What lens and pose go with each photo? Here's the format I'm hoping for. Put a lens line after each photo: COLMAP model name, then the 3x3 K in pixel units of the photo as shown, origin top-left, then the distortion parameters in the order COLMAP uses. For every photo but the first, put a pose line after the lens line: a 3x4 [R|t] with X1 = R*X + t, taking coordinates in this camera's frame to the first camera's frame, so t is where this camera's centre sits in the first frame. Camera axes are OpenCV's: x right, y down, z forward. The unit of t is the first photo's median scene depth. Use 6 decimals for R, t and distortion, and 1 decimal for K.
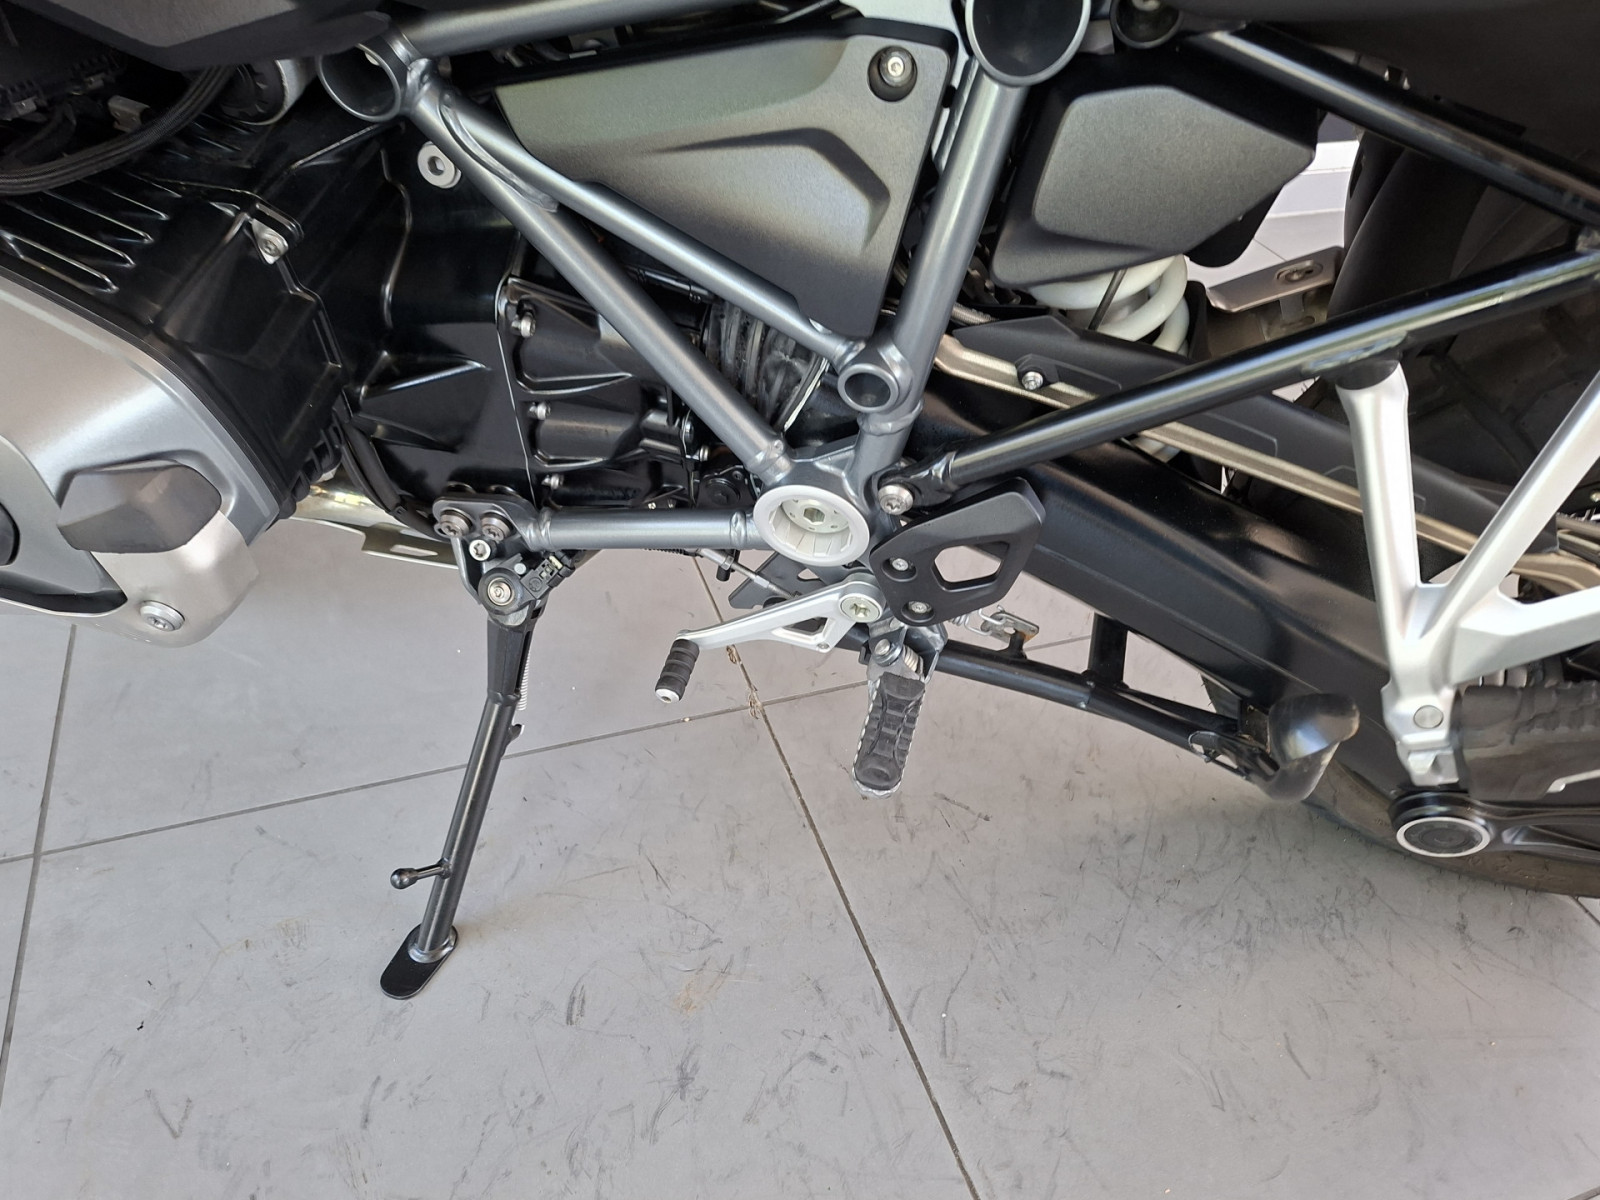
lens RADIAL K [[1079.4, 0, 763.0], [0, 1079.4, 611.4], [0, 0, 1]] dist [0.044173, -0.070108]
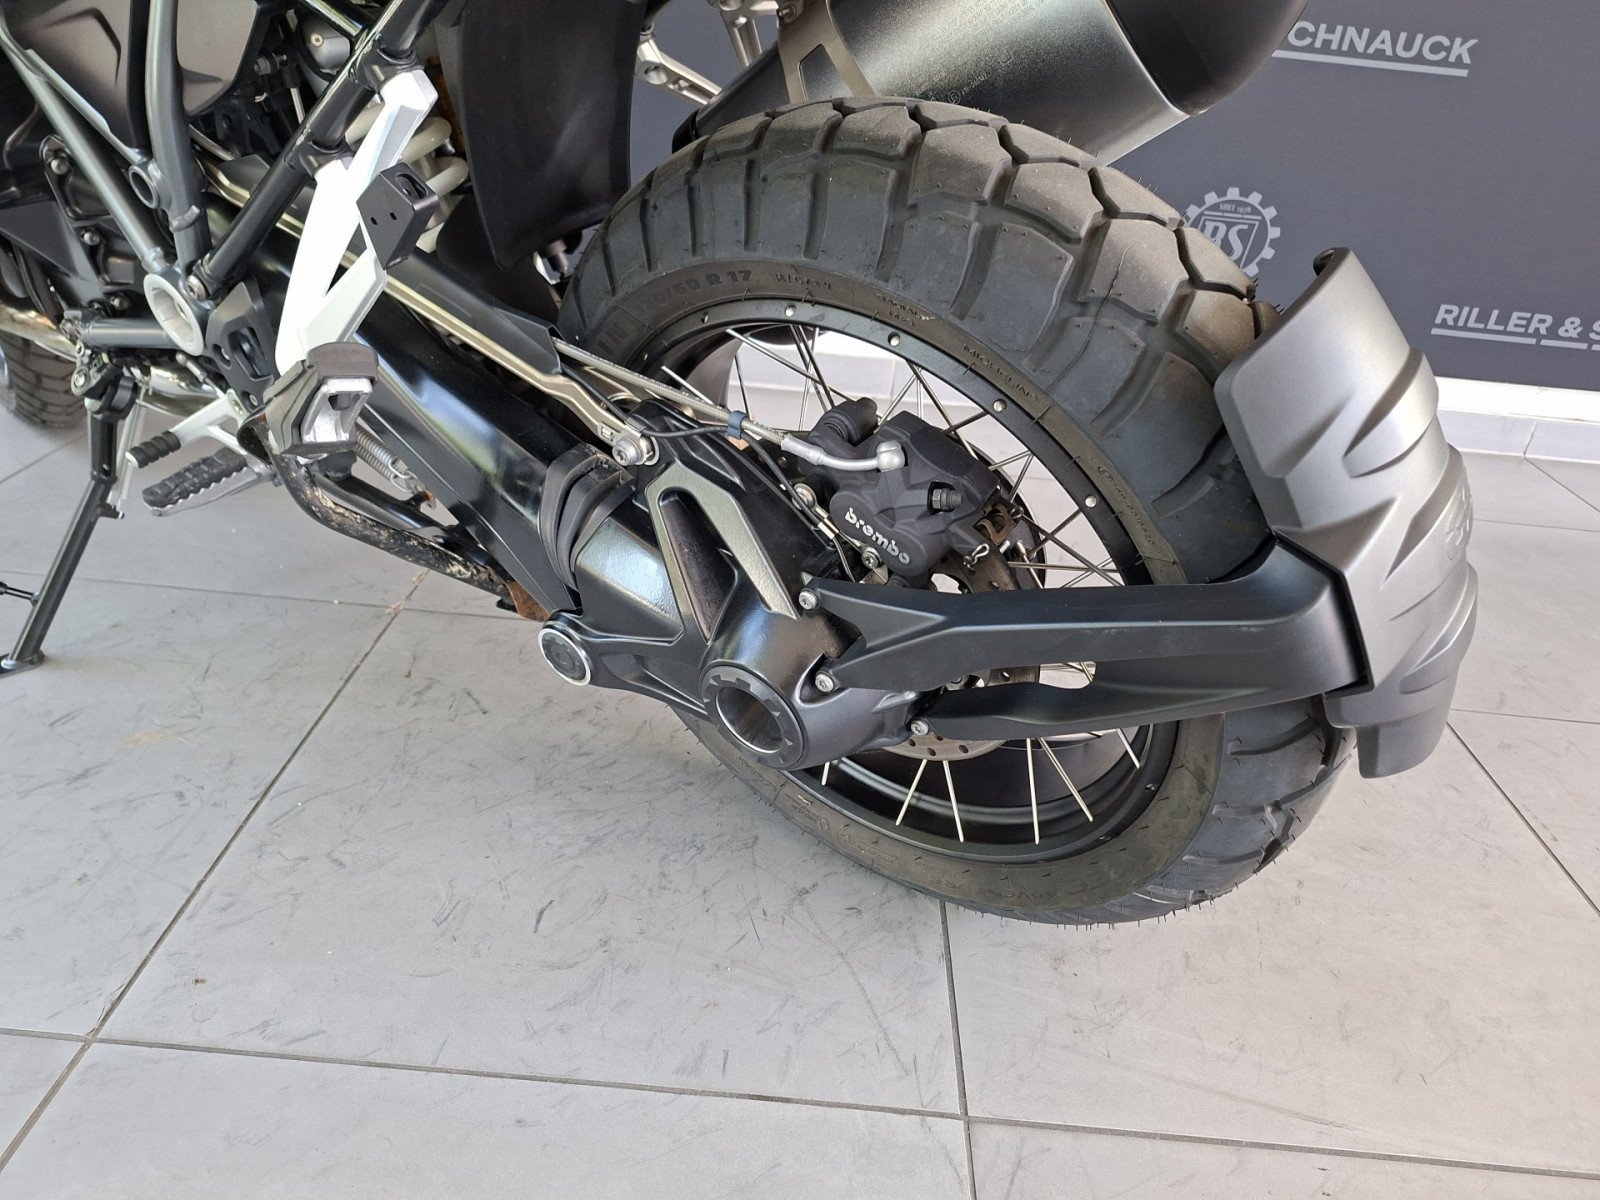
lens RADIAL K [[1122.9, 0, 826.7], [0, 1122.9, 570.5], [0, 0, 1]] dist [0.113655, -0.146370]
pose [[0.930850, 0.178125, -0.319046, 1.315805], [-0.261269, 0.934867, -0.240338, 0.361578], [0.255455, 0.307075, 0.916759, -0.073456]]
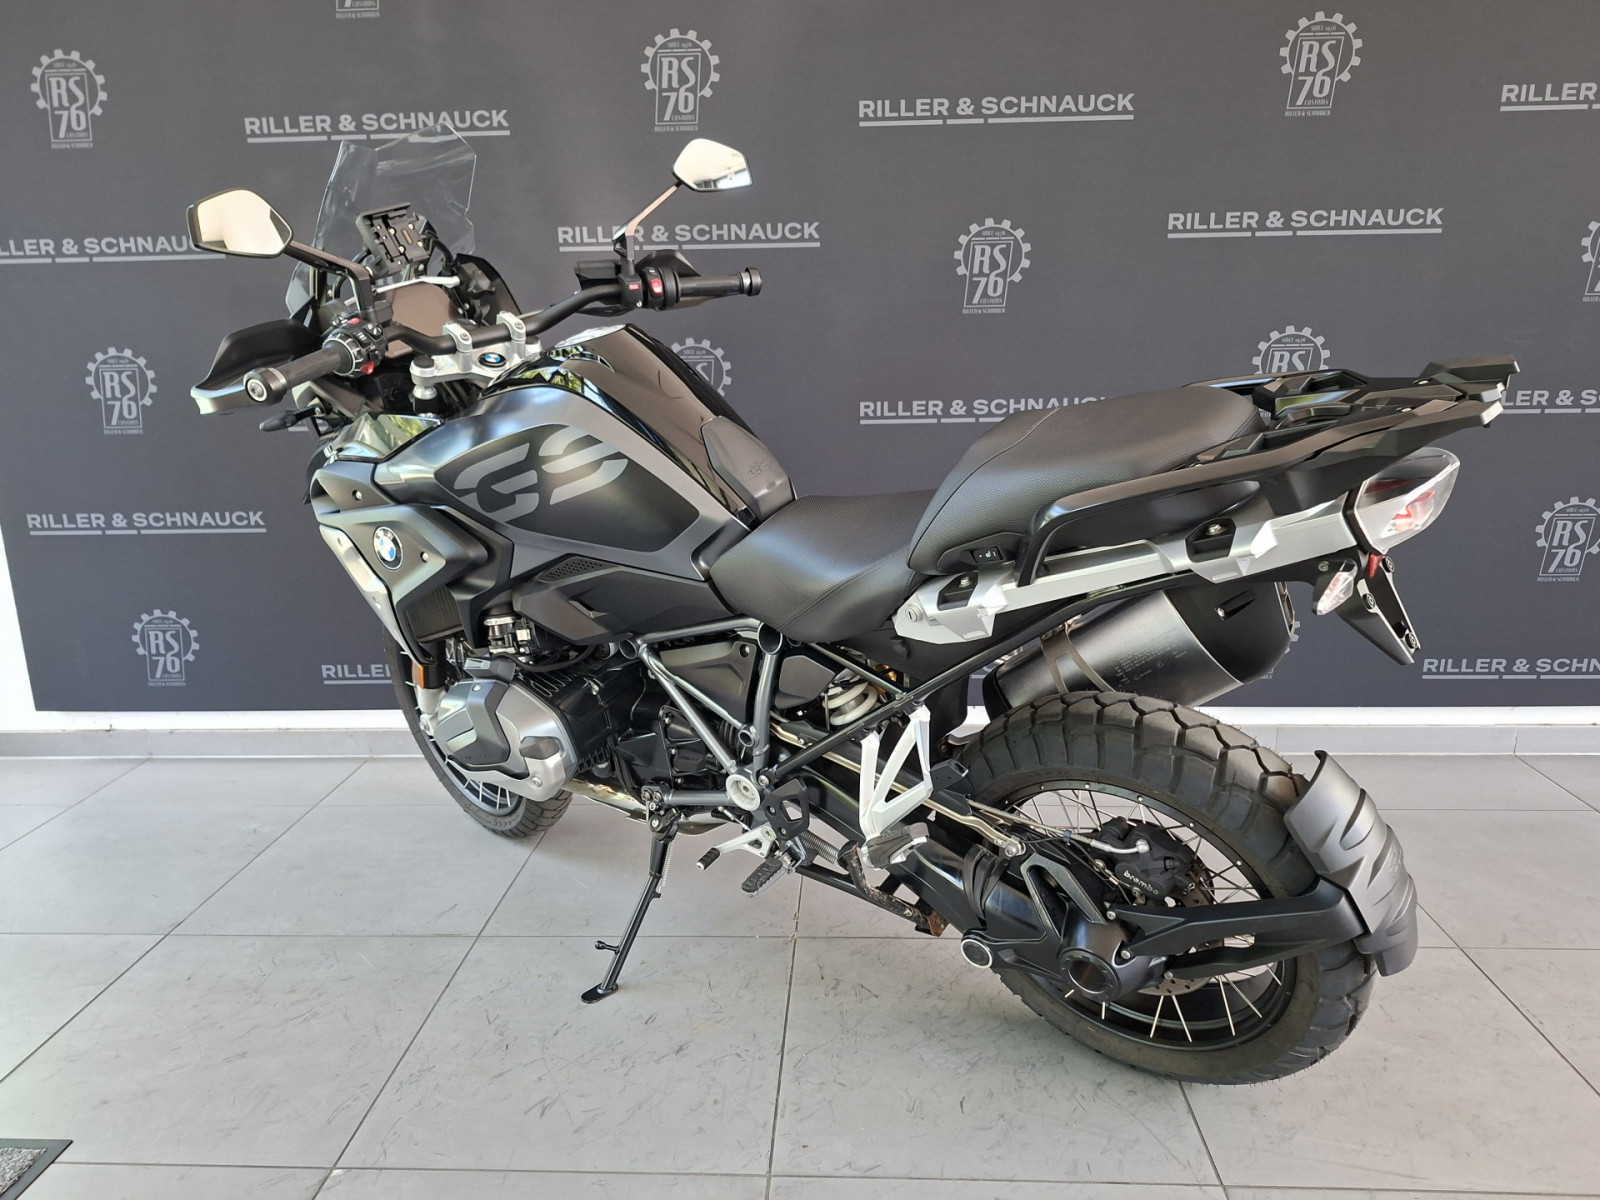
lens RADIAL K [[1135.0, 0, 801.5], [0, 1135.0, 595.6], [0, 0, 1]] dist [0.097476, -0.127690]
pose [[0.915226, 0.001192, -0.402940, 1.333194], [-0.194671, 0.876855, -0.439577, 0.720971], [0.352796, 0.480753, 0.802752, -1.523643]]
